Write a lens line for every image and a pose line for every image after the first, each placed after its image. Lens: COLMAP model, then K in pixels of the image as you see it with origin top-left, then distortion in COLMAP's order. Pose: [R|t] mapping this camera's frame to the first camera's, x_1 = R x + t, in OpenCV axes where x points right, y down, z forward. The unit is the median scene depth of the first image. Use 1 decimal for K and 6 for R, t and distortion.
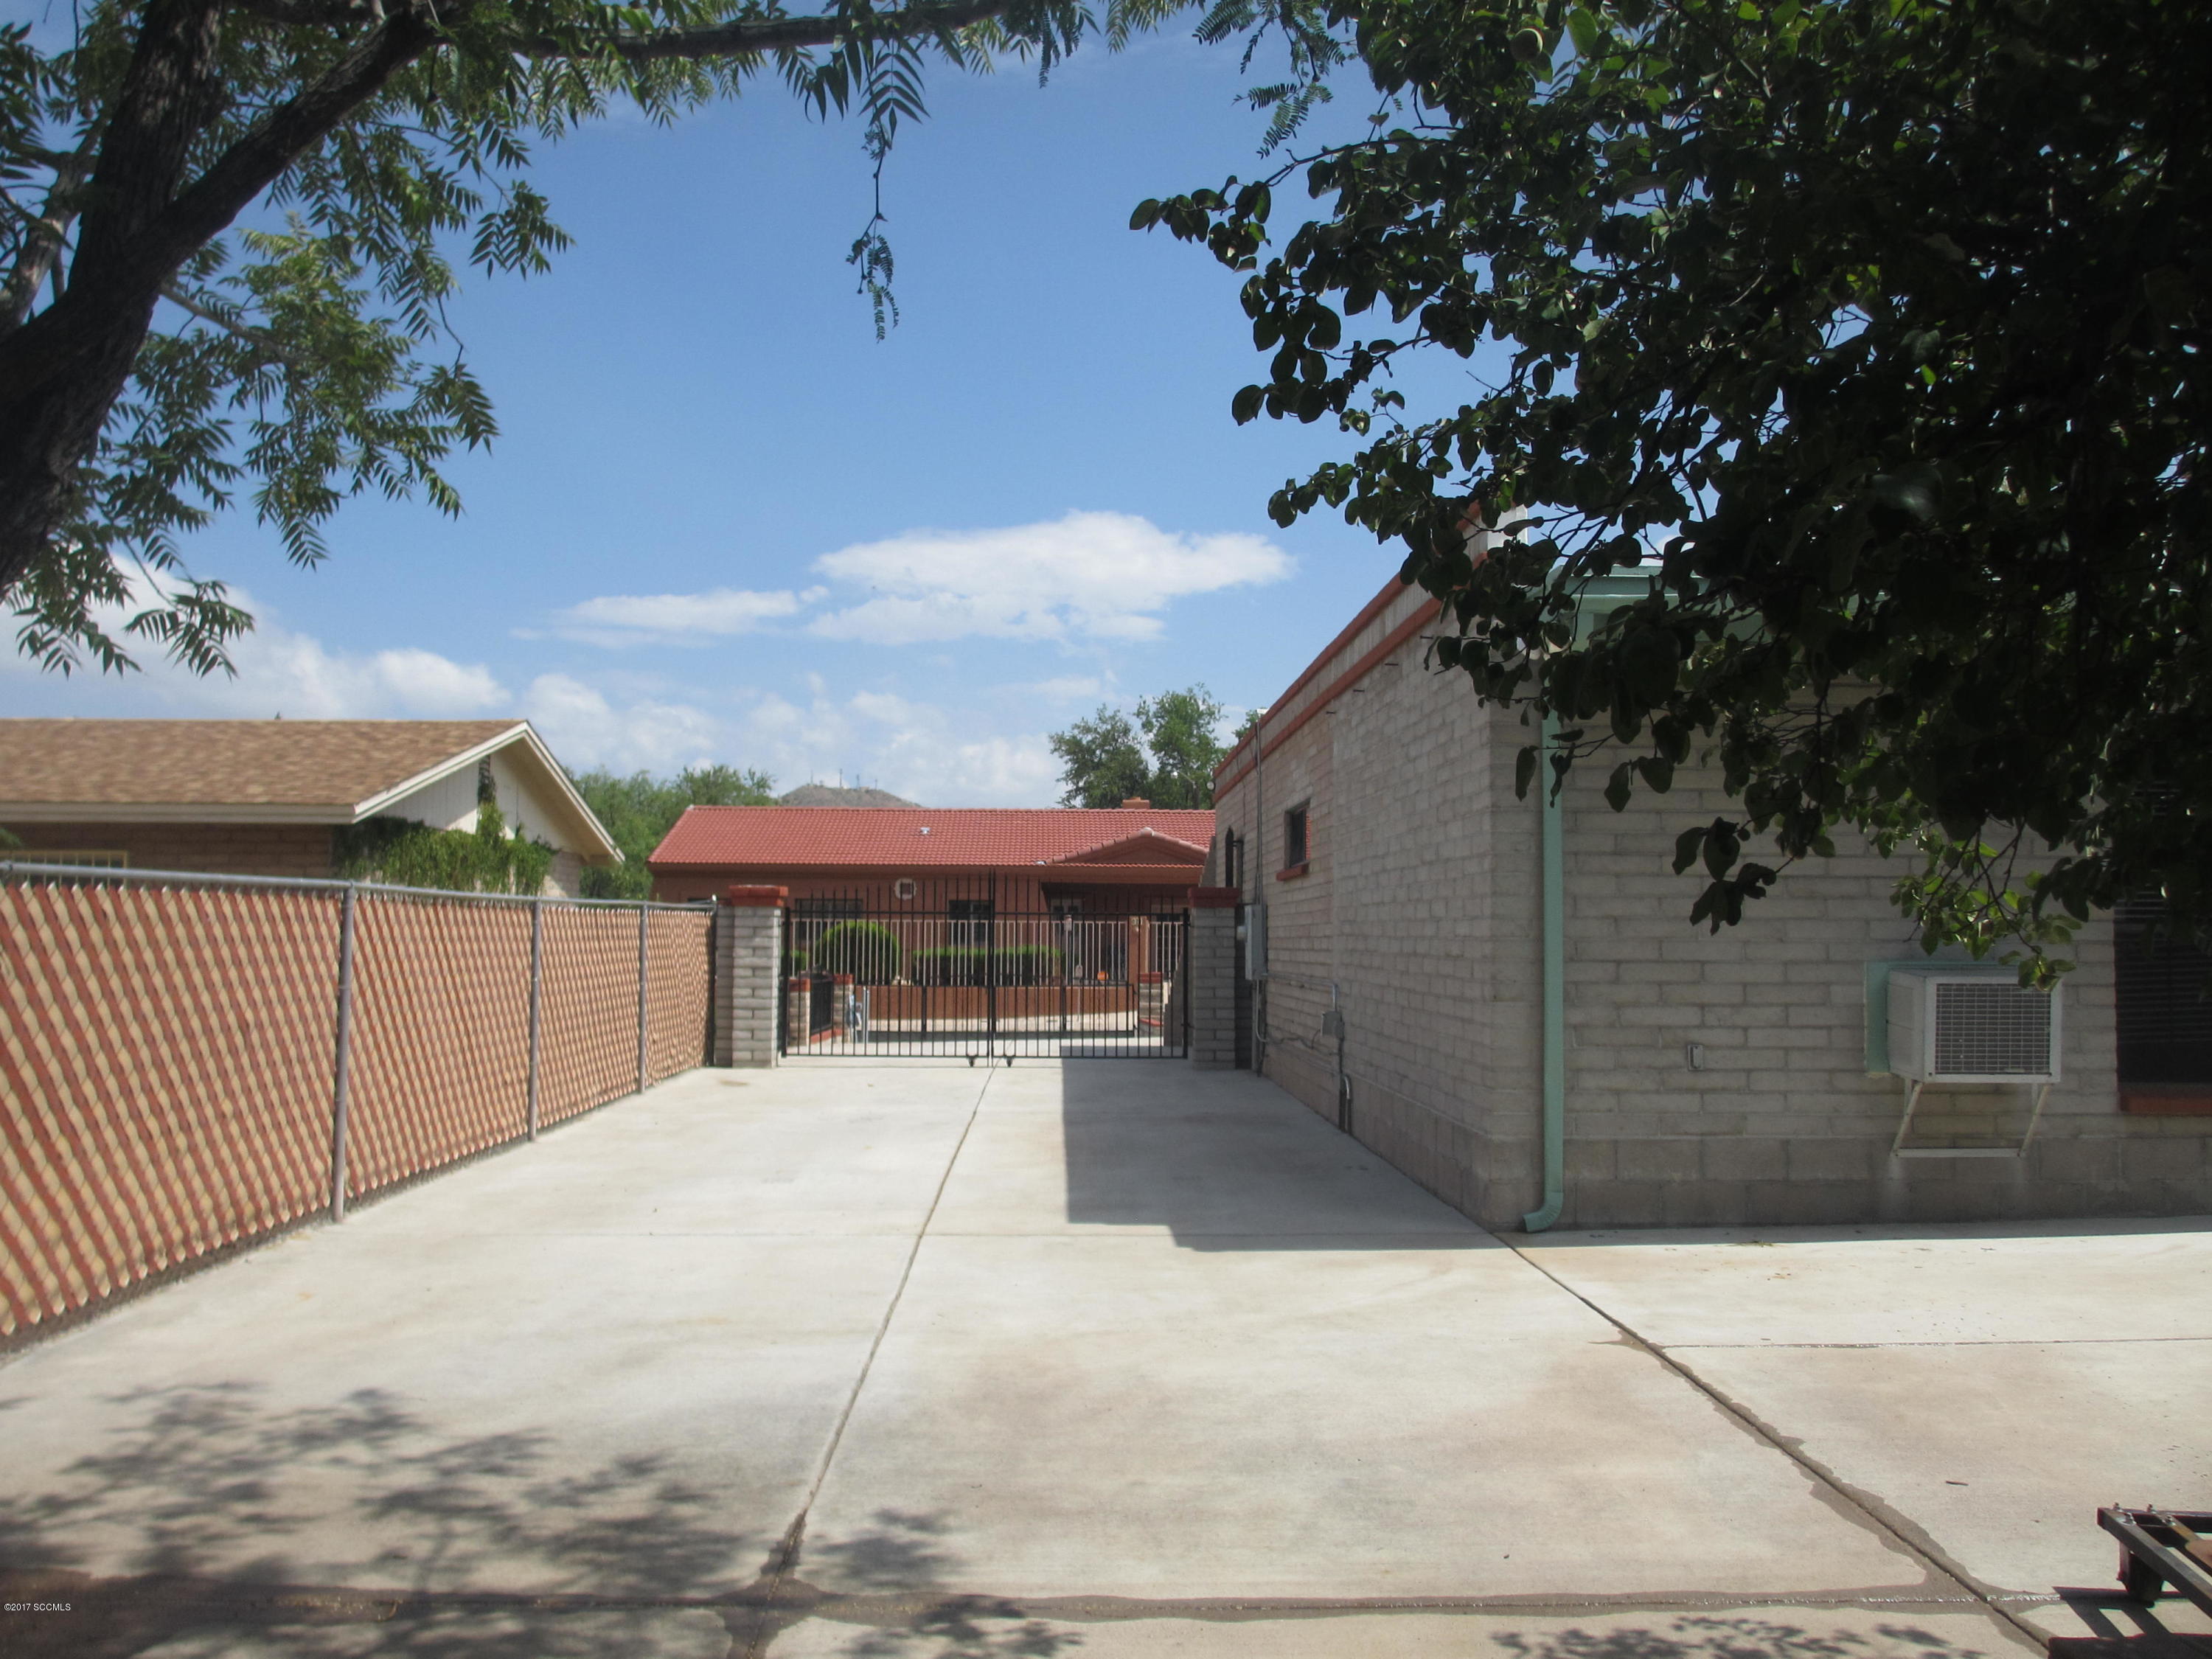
lens RADIAL K [[1879.0, 0, 1099.2], [0, 1879.0, 855.8], [0, 0, 1]] dist [-0.014620, -0.012319]
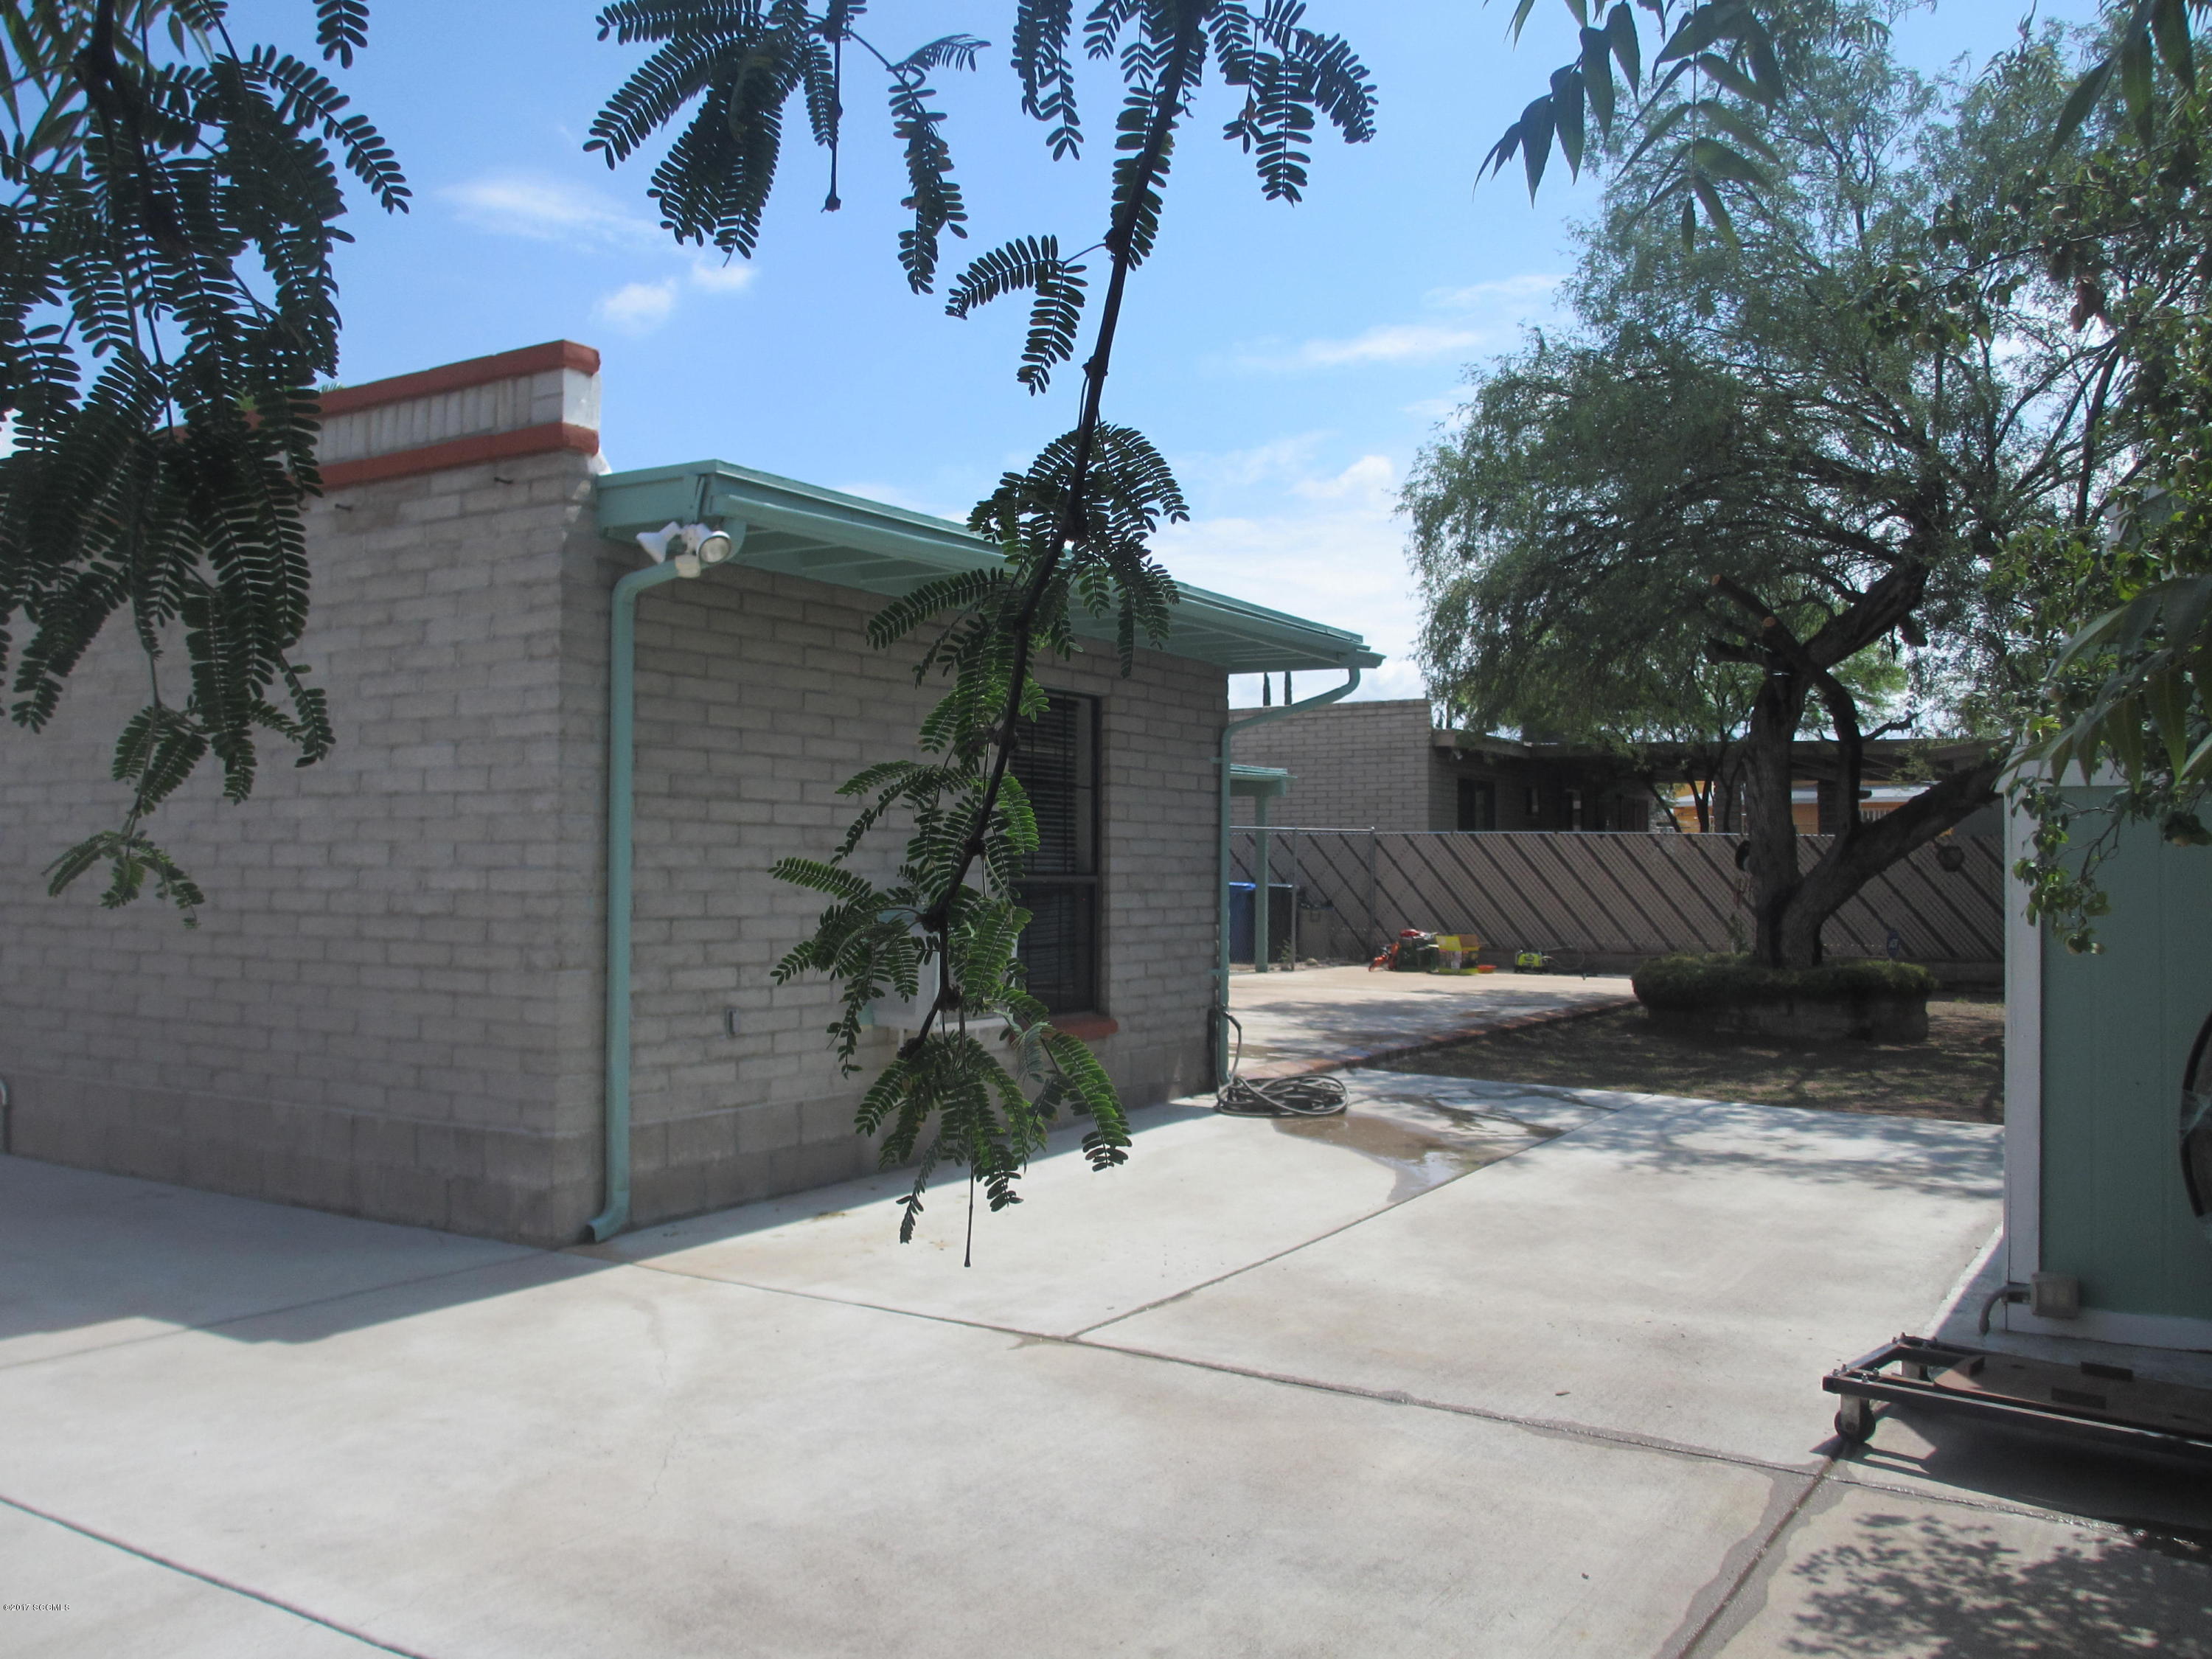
lens RADIAL K [[1858.1, 0, 1141.5], [0, 1858.1, 830.1], [0, 0, 1]] dist [-0.041636, 0.012394]
pose [[0.537309, 0.020557, 0.843135, -0.343730], [-0.039179, 0.999232, 0.000605, 0.005784], [-0.842475, -0.033358, 0.537701, 0.356567]]
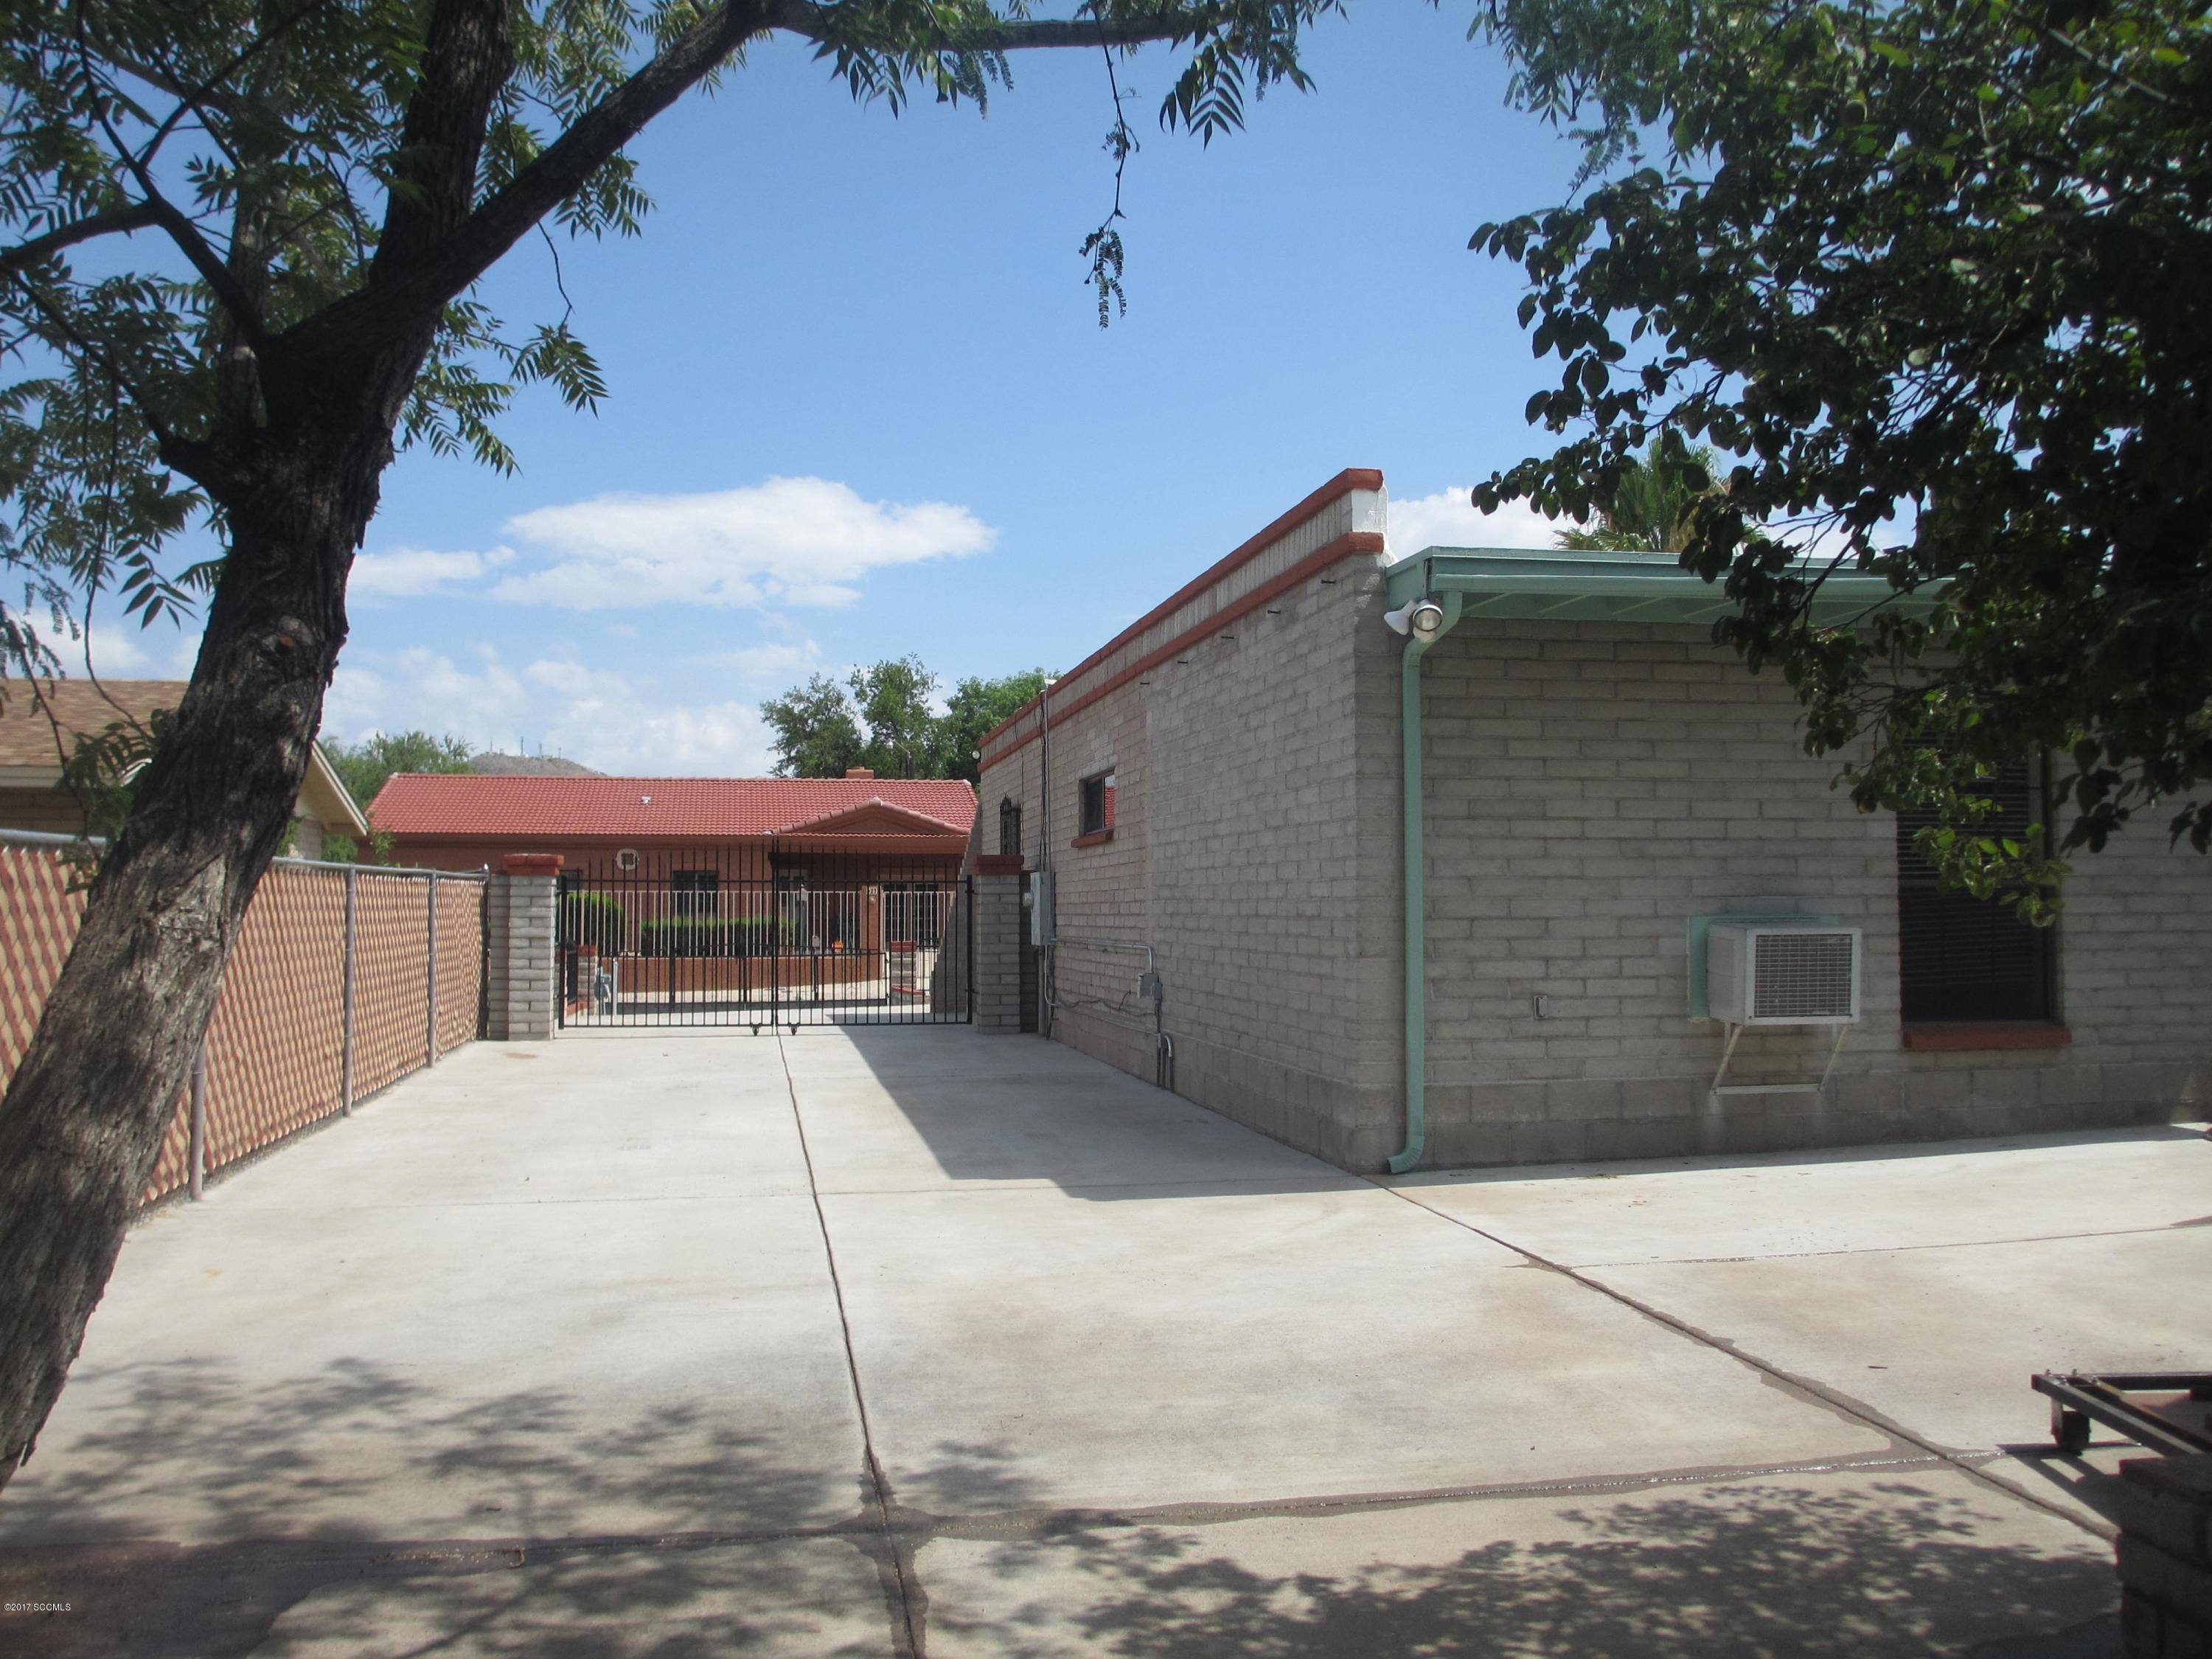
lens RADIAL K [[1879.2, 0, 1110.2], [0, 1879.2, 839.5], [0, 0, 1]] dist [-0.045079, 0.020411]
pose [[0.985945, -0.001355, 0.167063, -0.106832], [0.000206, 0.999976, 0.006889, 0.003791], [-0.167069, -0.006758, 0.985922, -0.020622]]
